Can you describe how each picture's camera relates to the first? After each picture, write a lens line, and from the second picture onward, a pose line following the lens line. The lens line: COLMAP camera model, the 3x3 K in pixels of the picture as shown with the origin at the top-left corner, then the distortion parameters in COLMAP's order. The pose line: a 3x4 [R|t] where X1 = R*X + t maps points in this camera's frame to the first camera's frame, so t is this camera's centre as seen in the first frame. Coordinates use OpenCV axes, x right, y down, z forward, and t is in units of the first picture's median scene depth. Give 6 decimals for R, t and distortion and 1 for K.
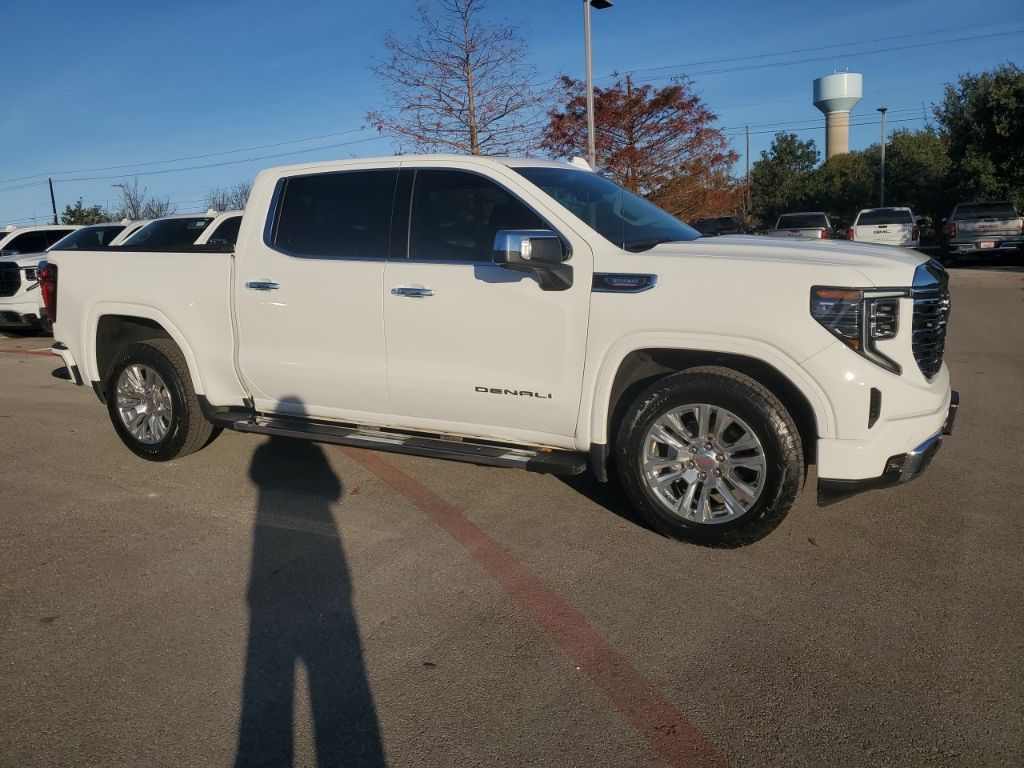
lens RADIAL K [[800.8, 0, 505.0], [0, 800.8, 380.9], [0, 0, 1]] dist [0.021382, 0.000564]
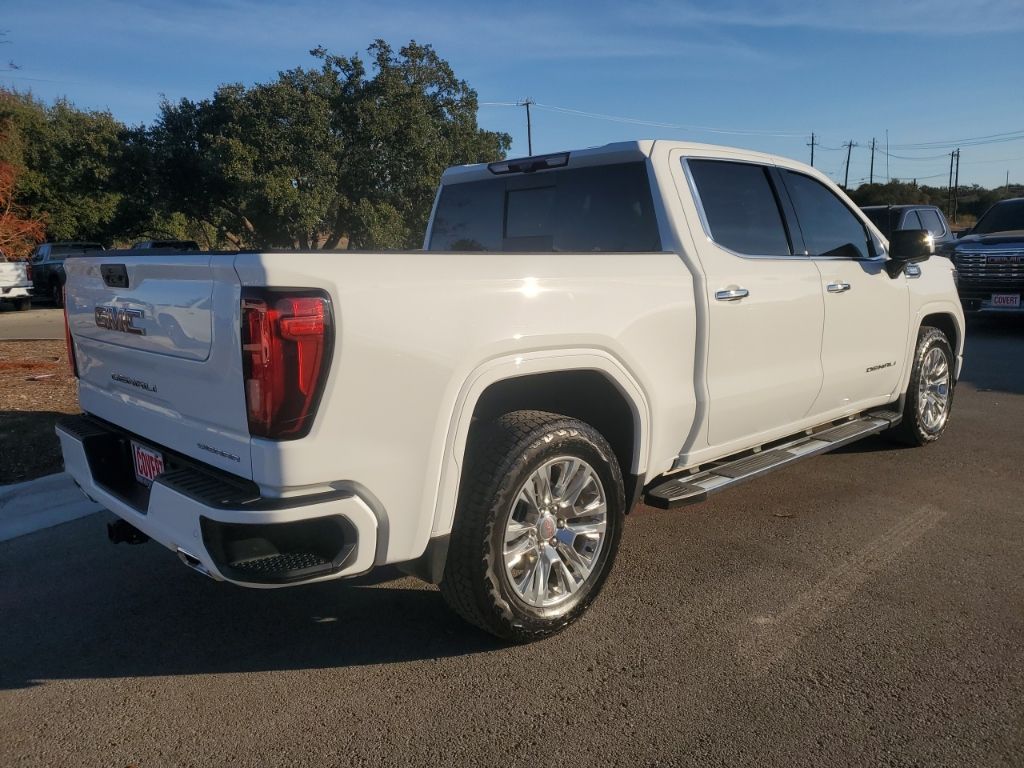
lens RADIAL K [[800.8, 0, 504.4], [0, 800.8, 381.0], [0, 0, 1]] dist [0.021382, 0.000564]
pose [[0.303849, -0.133001, 0.943391, -1.218012], [0.188516, 0.979023, 0.077307, -0.152760], [-0.933883, 0.154355, 0.322548, 1.075555]]
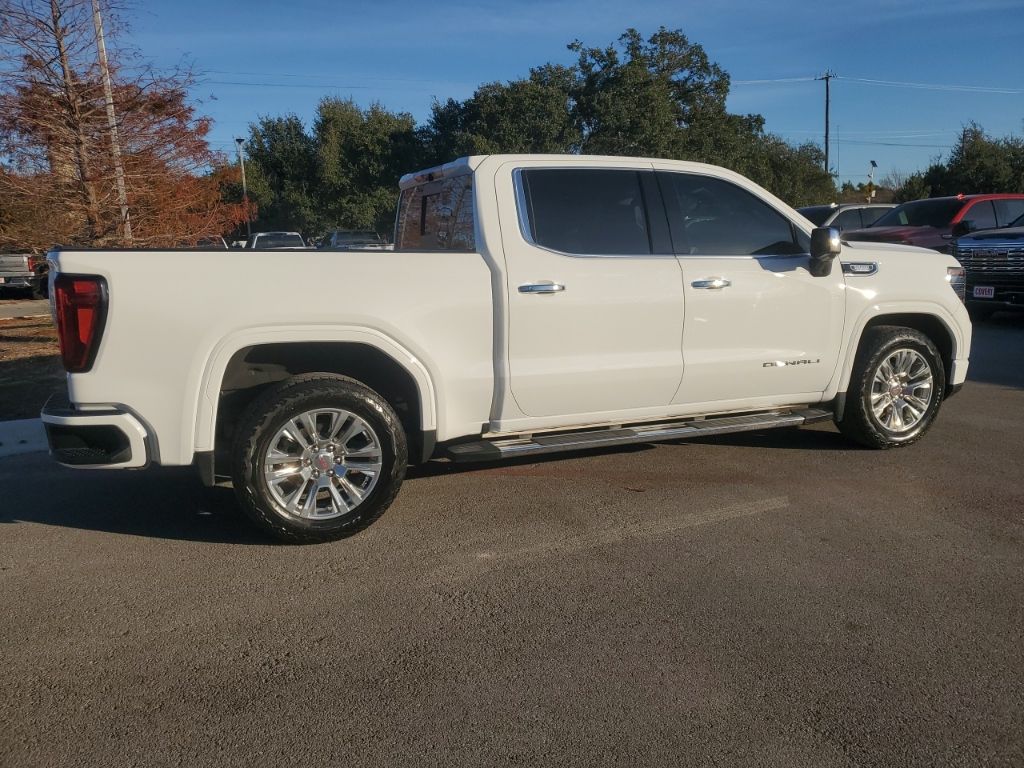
lens RADIAL K [[800.8, 0, 511.1], [0, 800.8, 387.7], [0, 0, 1]] dist [0.021382, 0.000564]
pose [[0.621761, -0.124838, 0.773194, -1.132255], [0.143636, 0.988647, 0.044120, -0.059071], [-0.769923, 0.083626, 0.632634, 0.528875]]
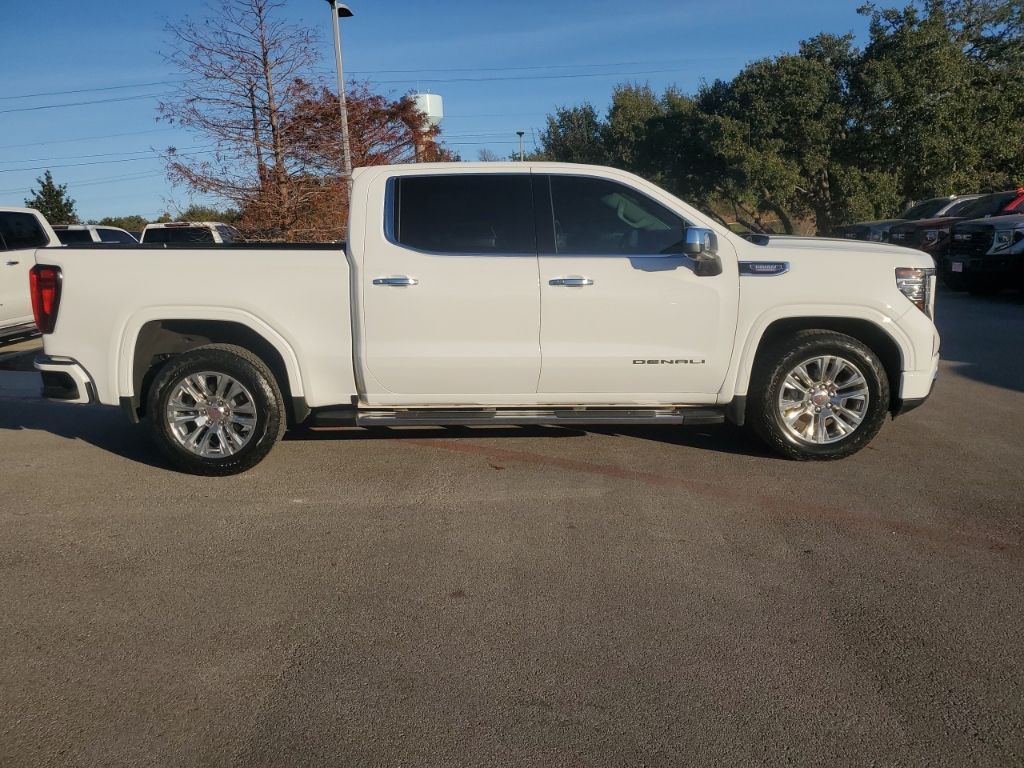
lens RADIAL K [[800.8, 0, 506.4], [0, 800.8, 387.1], [0, 0, 1]] dist [0.021382, 0.000564]
pose [[0.881210, -0.081800, 0.465594, -0.736031], [0.082737, 0.996400, 0.018465, 0.009541], [-0.465428, 0.022250, 0.884806, 0.034082]]
